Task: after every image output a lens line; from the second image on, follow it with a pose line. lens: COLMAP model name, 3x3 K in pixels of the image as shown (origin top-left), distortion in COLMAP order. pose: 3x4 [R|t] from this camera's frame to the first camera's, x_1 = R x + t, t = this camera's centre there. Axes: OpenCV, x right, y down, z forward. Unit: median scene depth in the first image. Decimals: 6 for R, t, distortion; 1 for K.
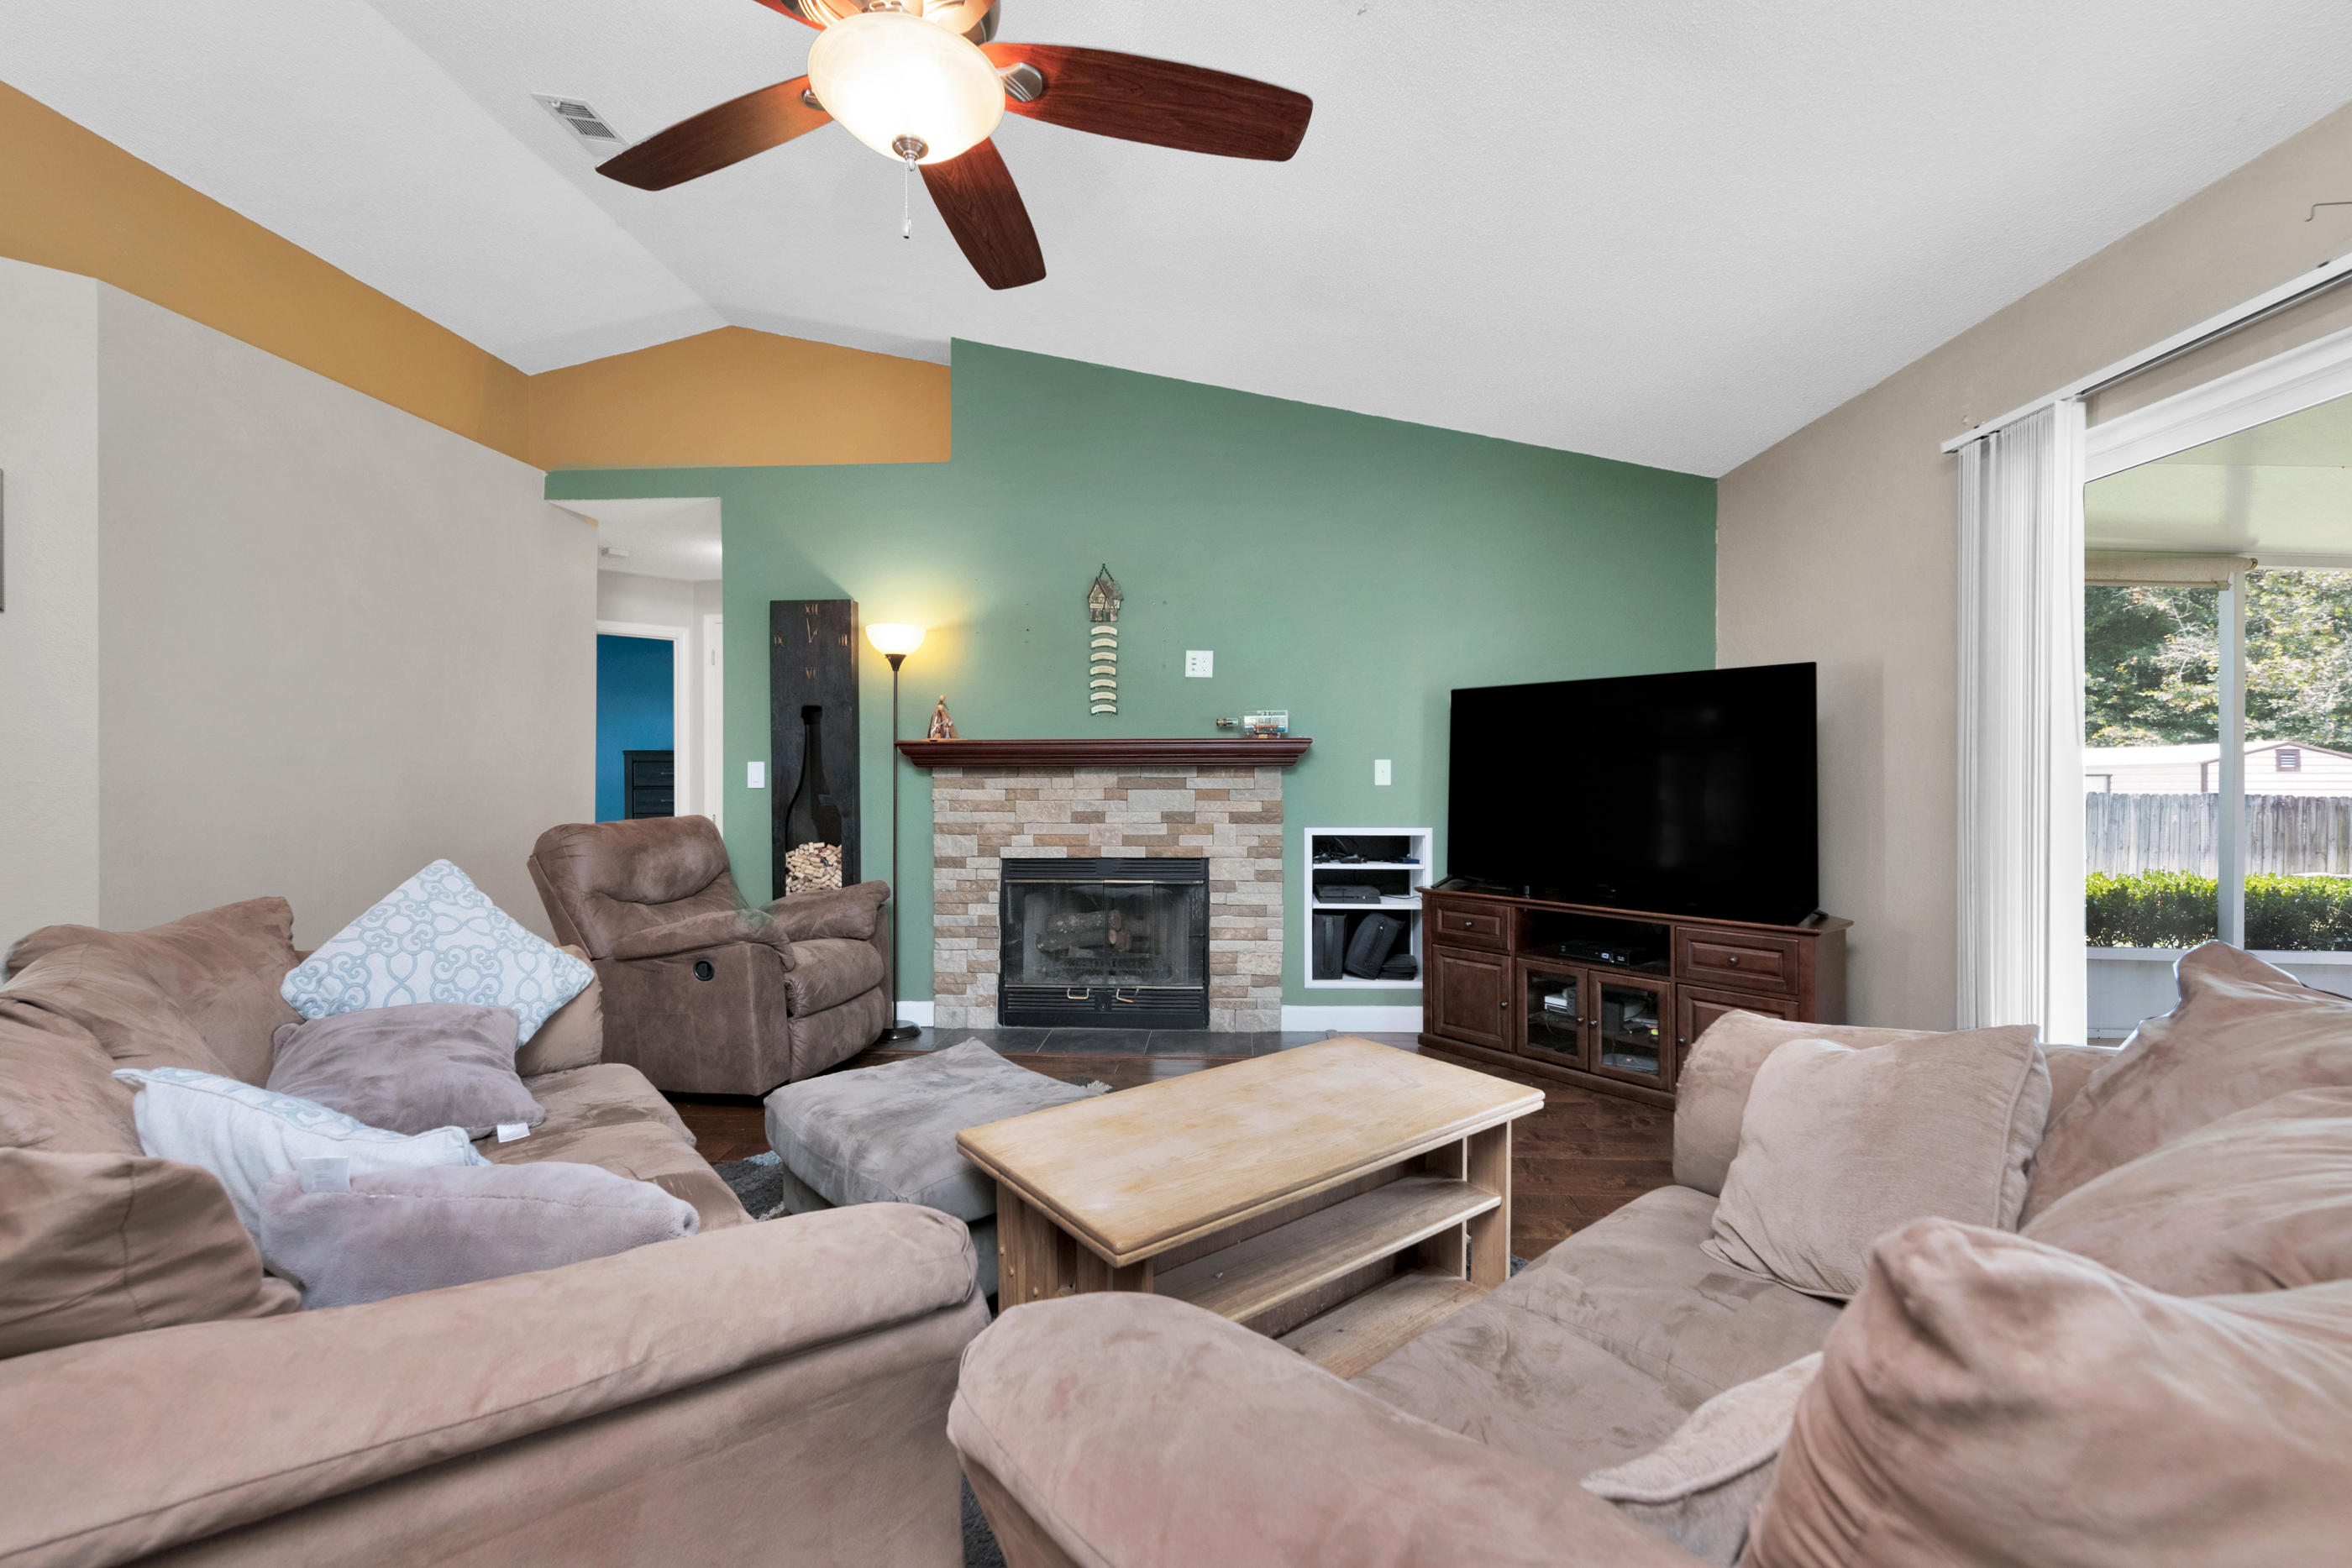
lens RADIAL K [[973.5, 0, 1161.1], [0, 973.5, 780.9], [0, 0, 1]] dist [0.001360, -0.002155]
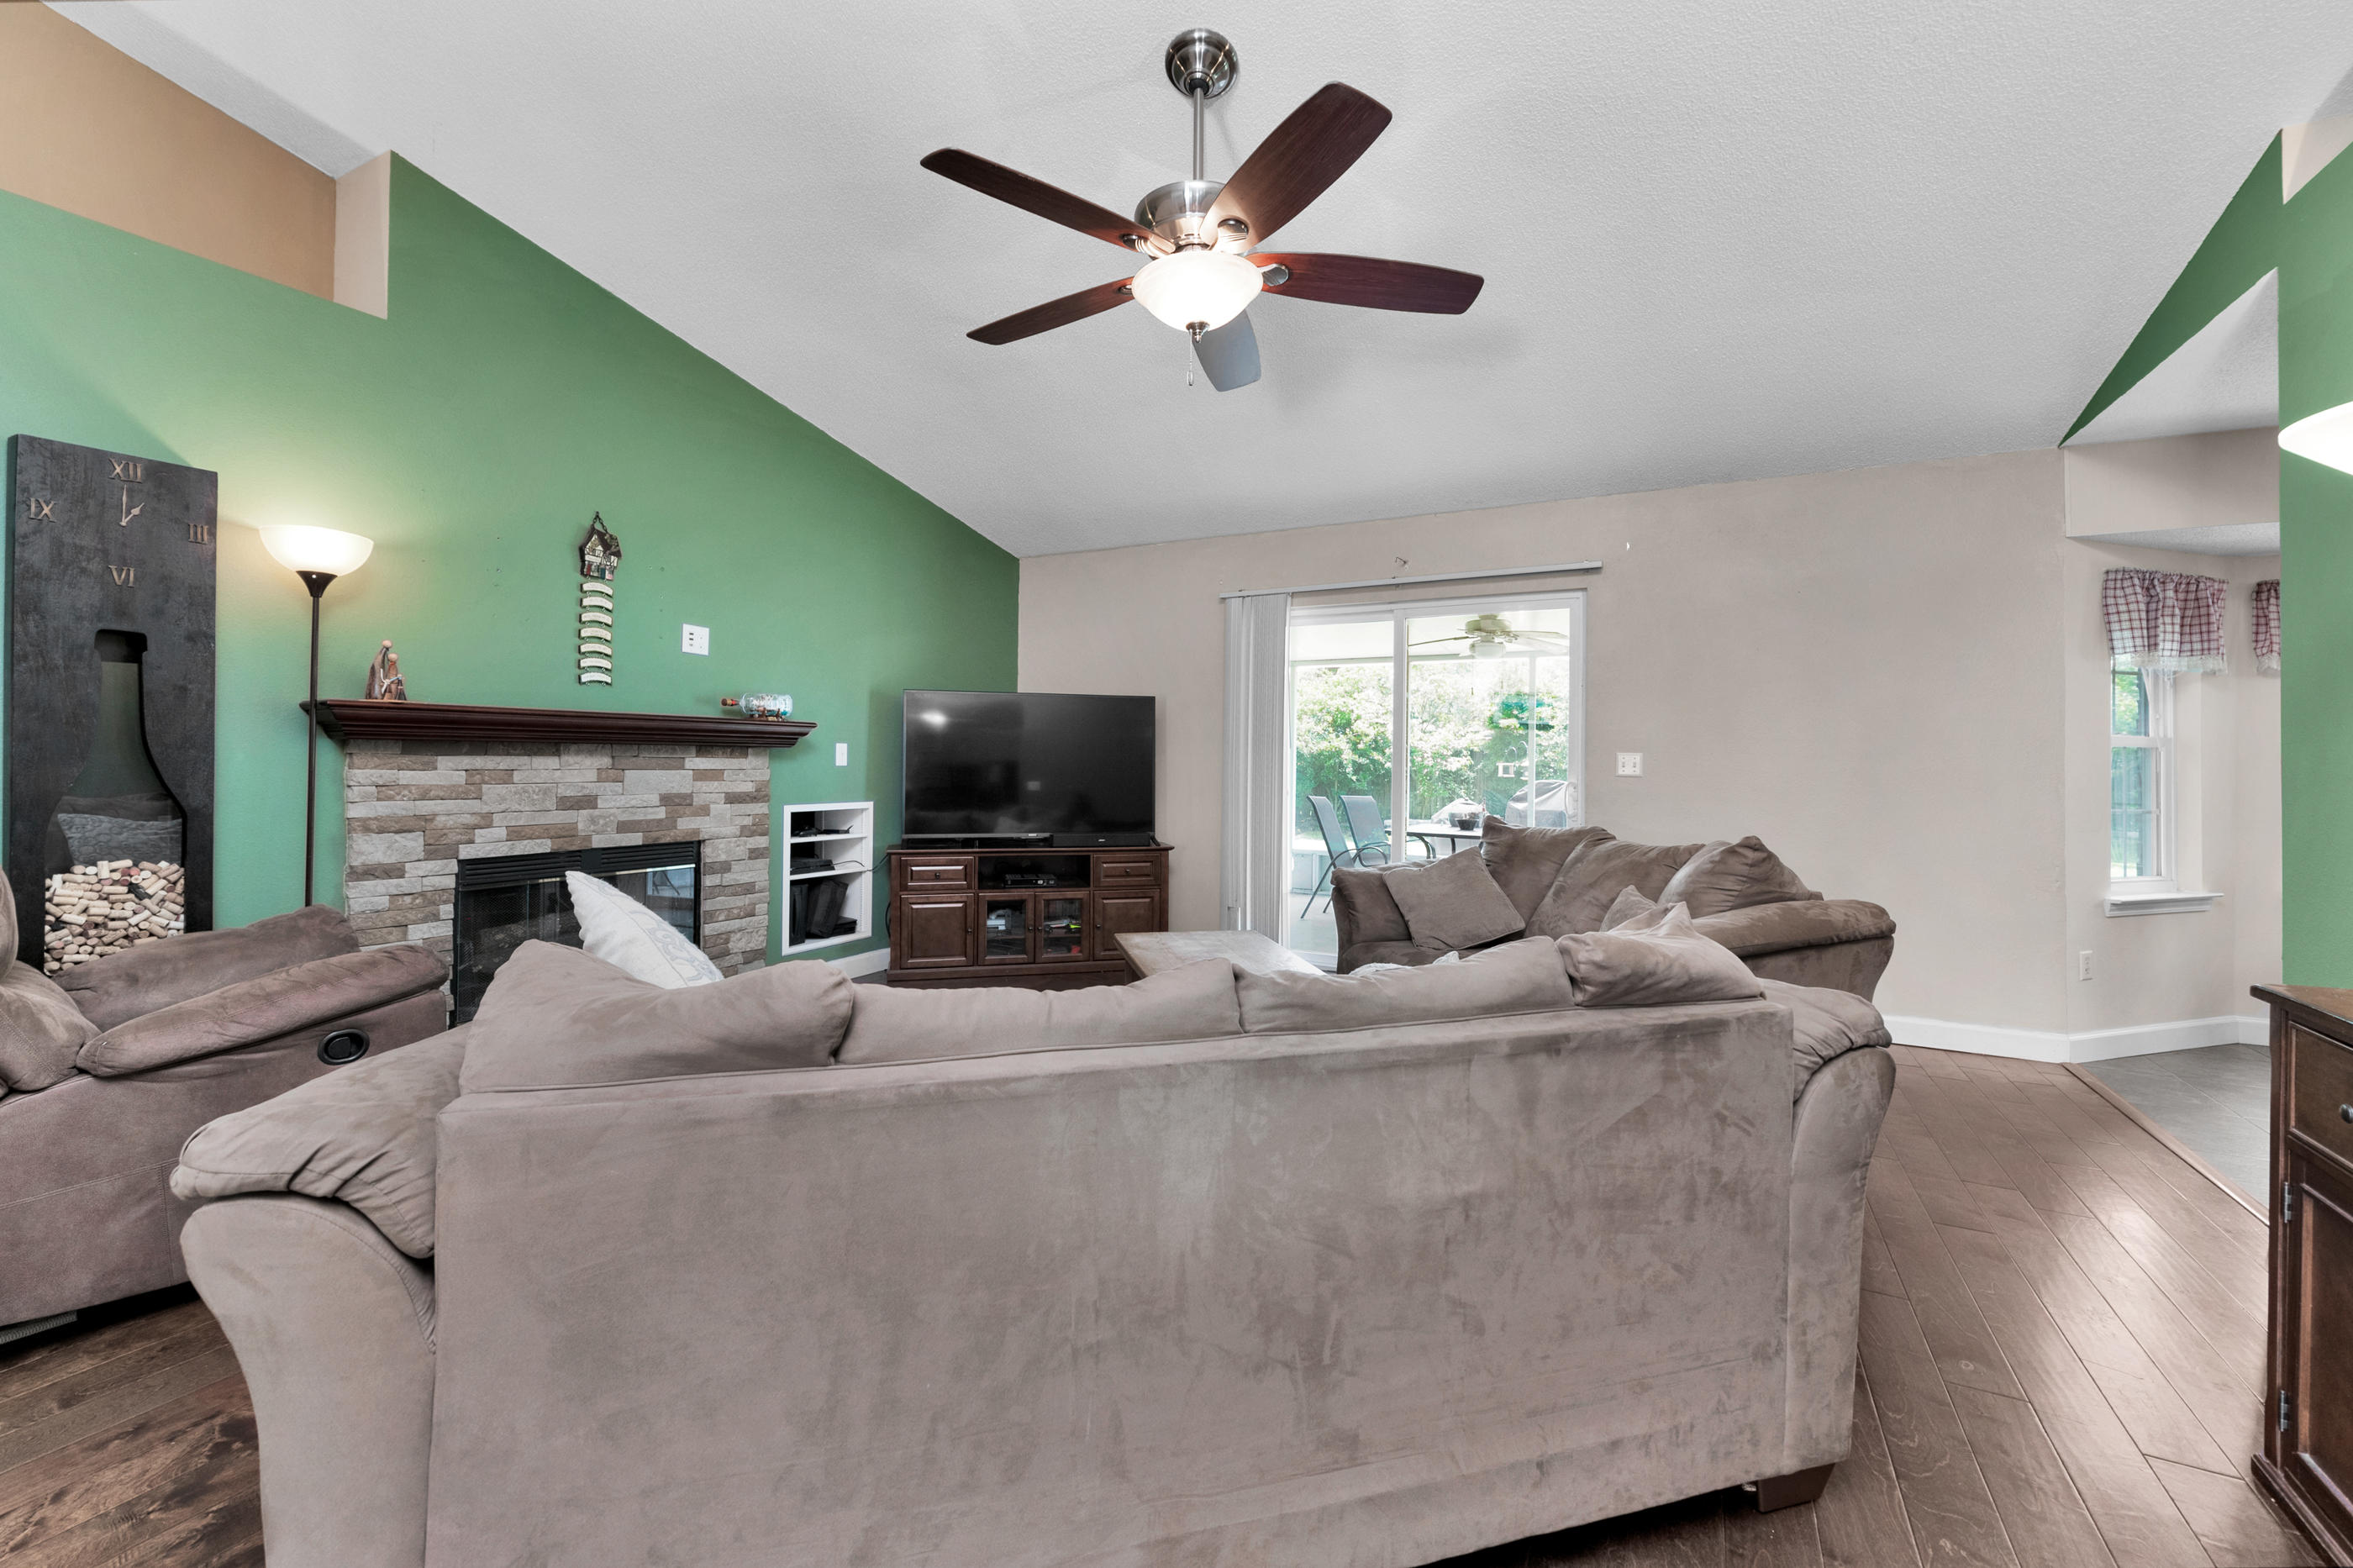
lens RADIAL K [[974.0, 0, 1176.3], [0, 974.0, 763.5], [0, 0, 1]] dist [0.001360, -0.002155]
pose [[0.413837, 0.003872, 0.910343, -0.642172], [-0.002923, 0.999991, -0.002925, 0.004032], [-0.910346, -0.001450, 0.413845, 0.166822]]
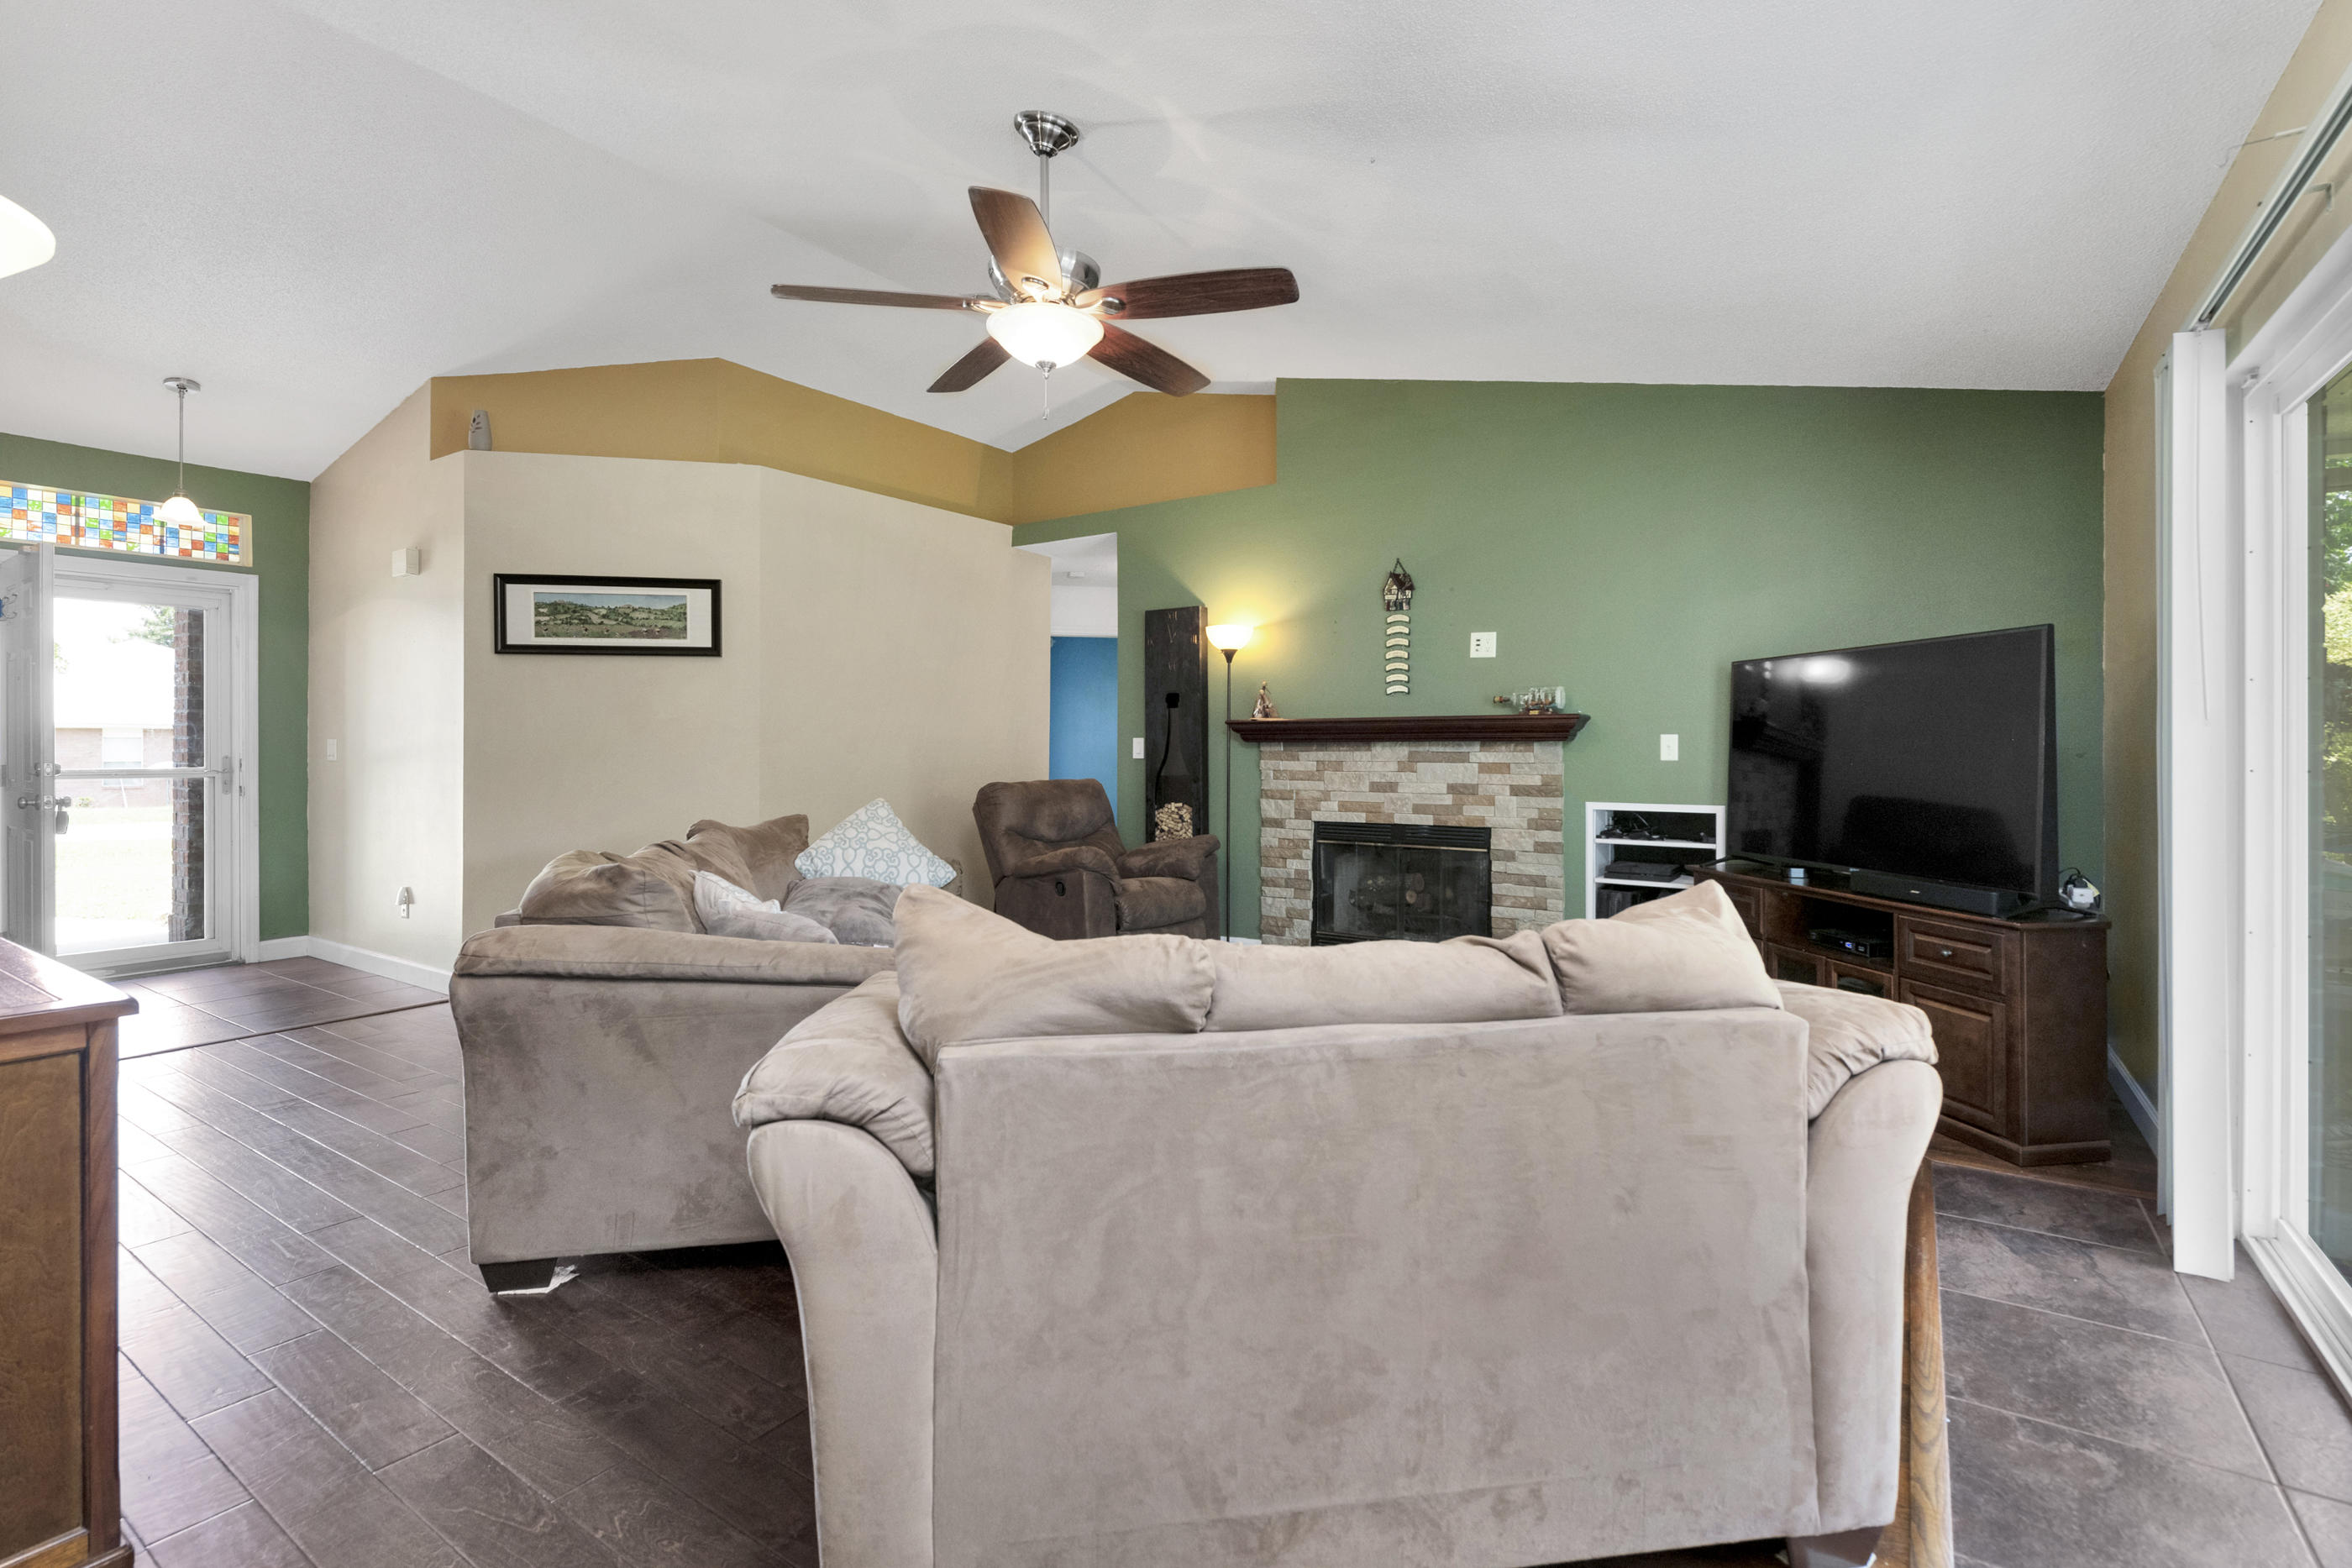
lens RADIAL K [[1066.0, 0, 1162.4], [0, 1066.0, 747.9], [0, 0, 1]] dist [0.010799, -0.000792]
pose [[0.853430, 0.002894, -0.521199, 0.347658], [-0.006023, 0.999973, -0.004311, -0.000480], [0.521172, 0.006818, 0.853424, -0.174481]]
